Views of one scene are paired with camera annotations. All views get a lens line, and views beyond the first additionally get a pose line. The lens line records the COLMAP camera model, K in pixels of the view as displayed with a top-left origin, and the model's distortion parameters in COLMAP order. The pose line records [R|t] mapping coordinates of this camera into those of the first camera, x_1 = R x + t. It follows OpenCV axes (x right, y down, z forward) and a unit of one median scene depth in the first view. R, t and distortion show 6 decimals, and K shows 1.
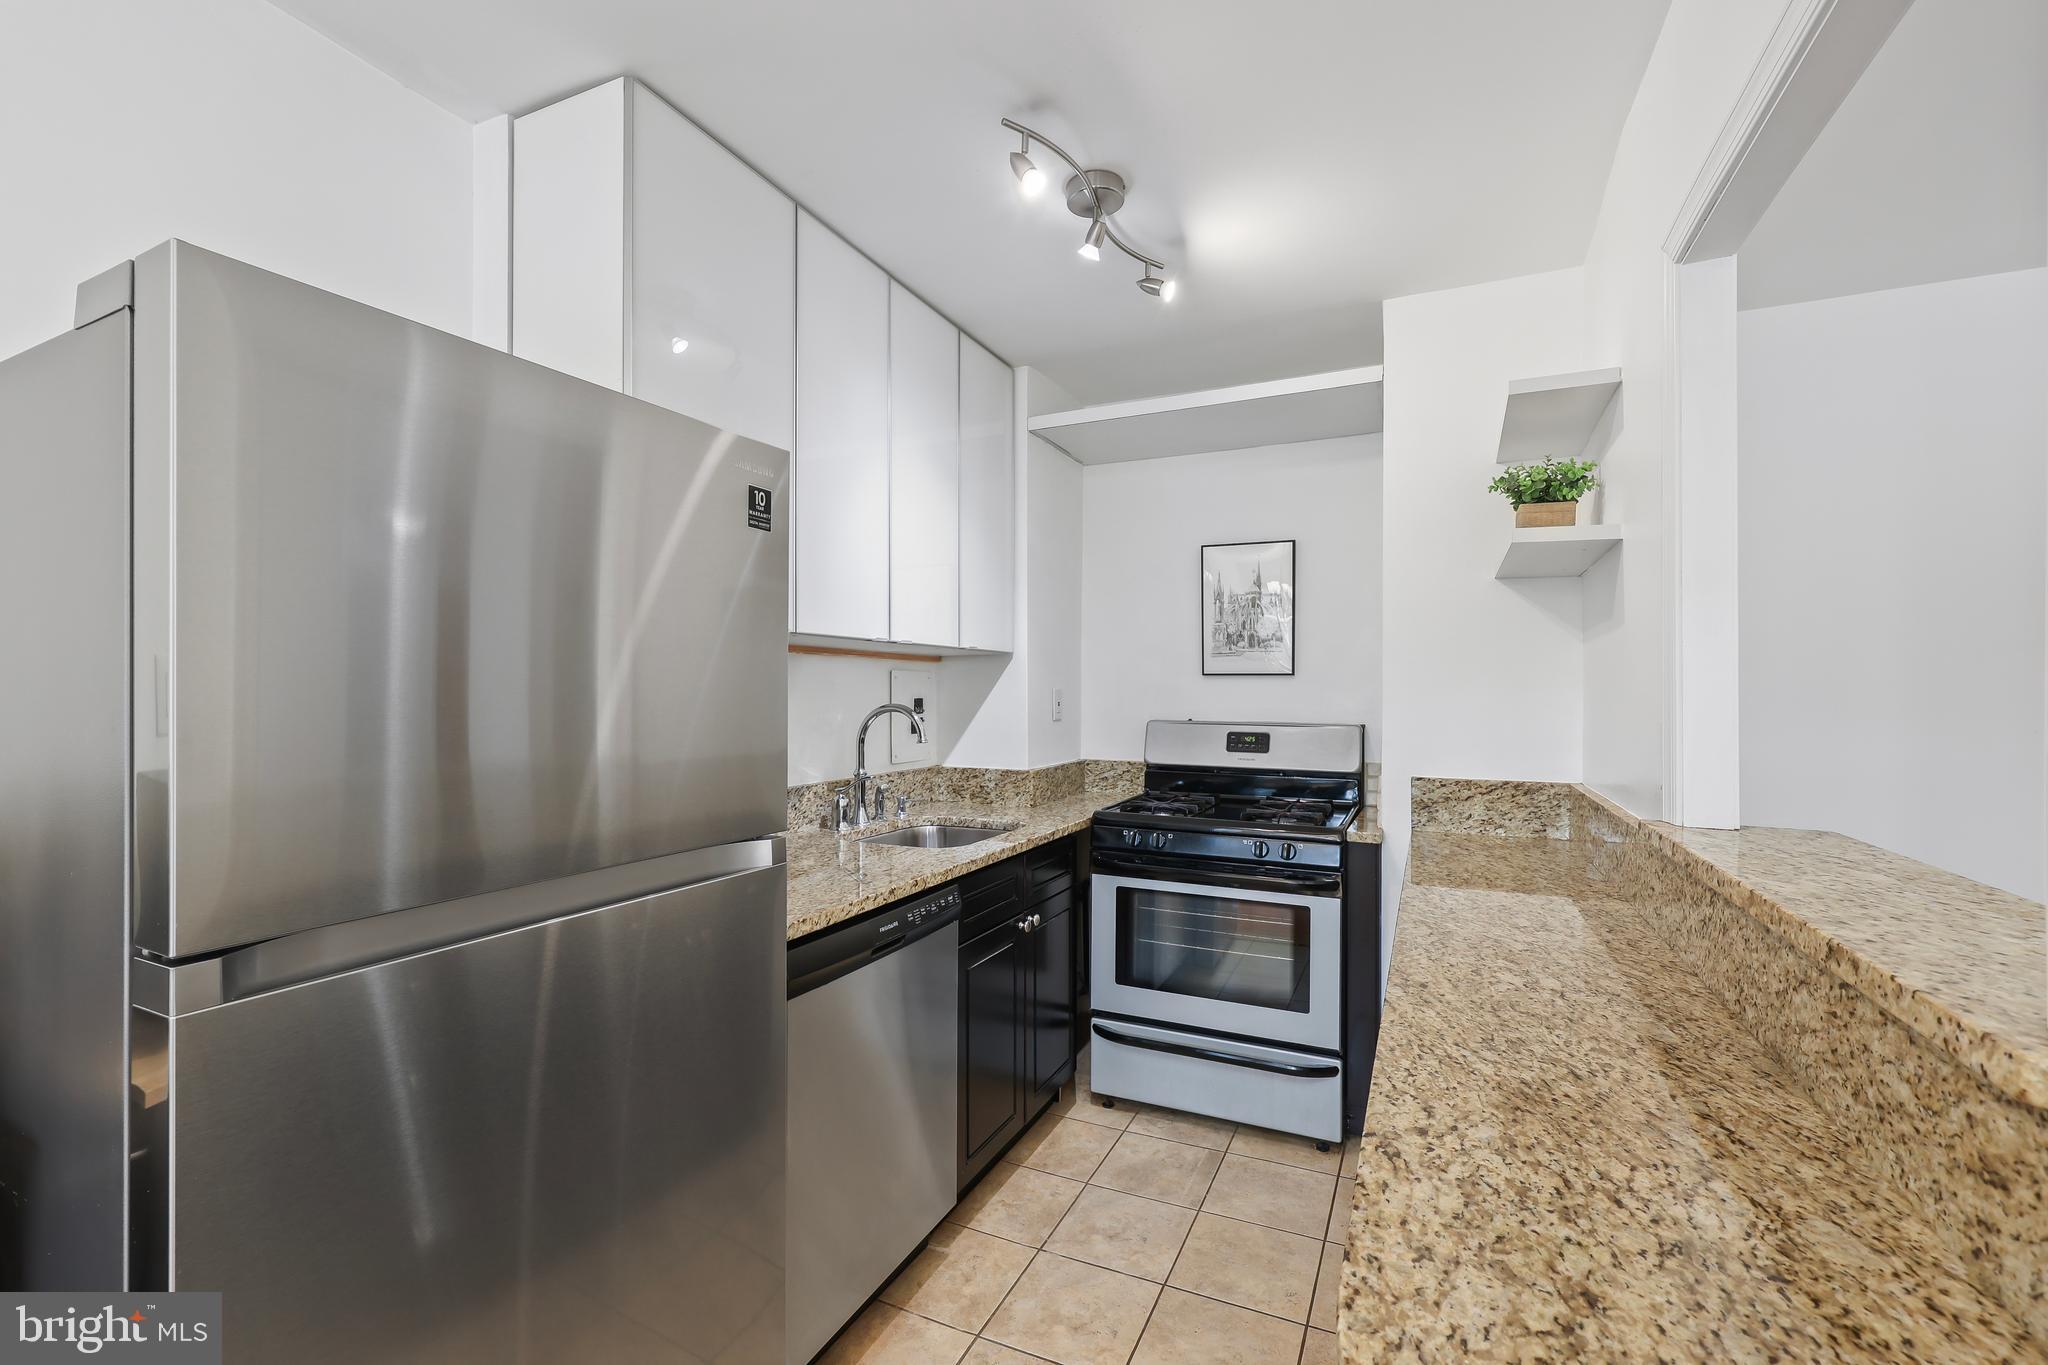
lens RADIAL K [[870.2, 0, 1029.9], [0, 870.2, 686.8], [0, 0, 1]] dist [0.000017, 0.000317]
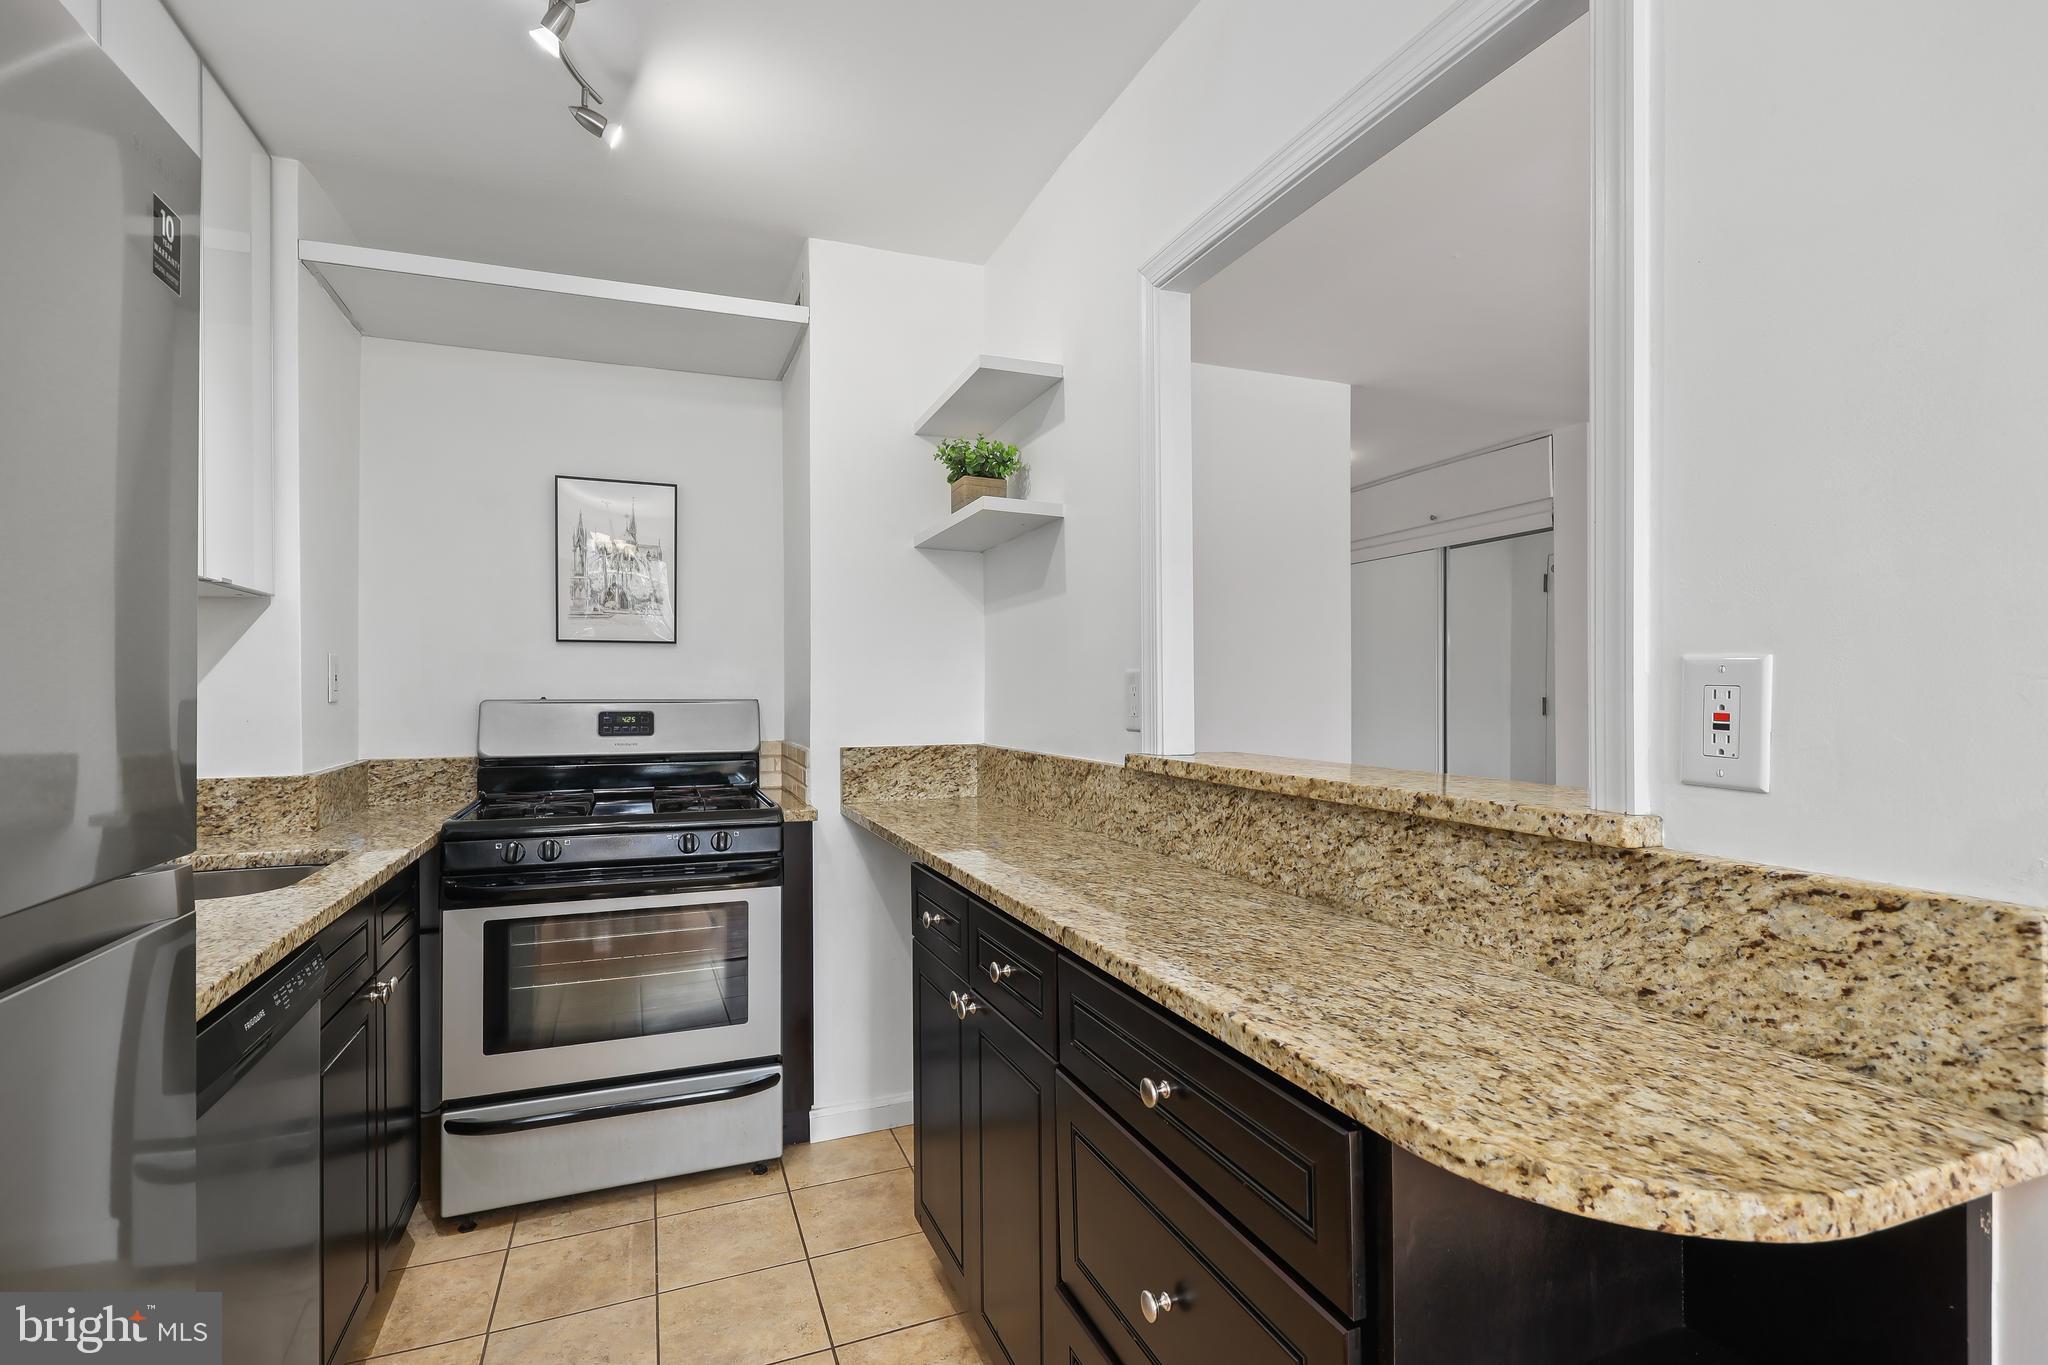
lens RADIAL K [[987.5, 0, 1028.4], [0, 987.5, 684.8], [0, 0, 1]] dist [0.005868, 0.000487]
pose [[0.688141, -0.003424, 0.725569, -0.211044], [0.002630, 0.999994, 0.002225, 0.033582], [-0.725573, 0.000377, 0.688145, 0.109001]]
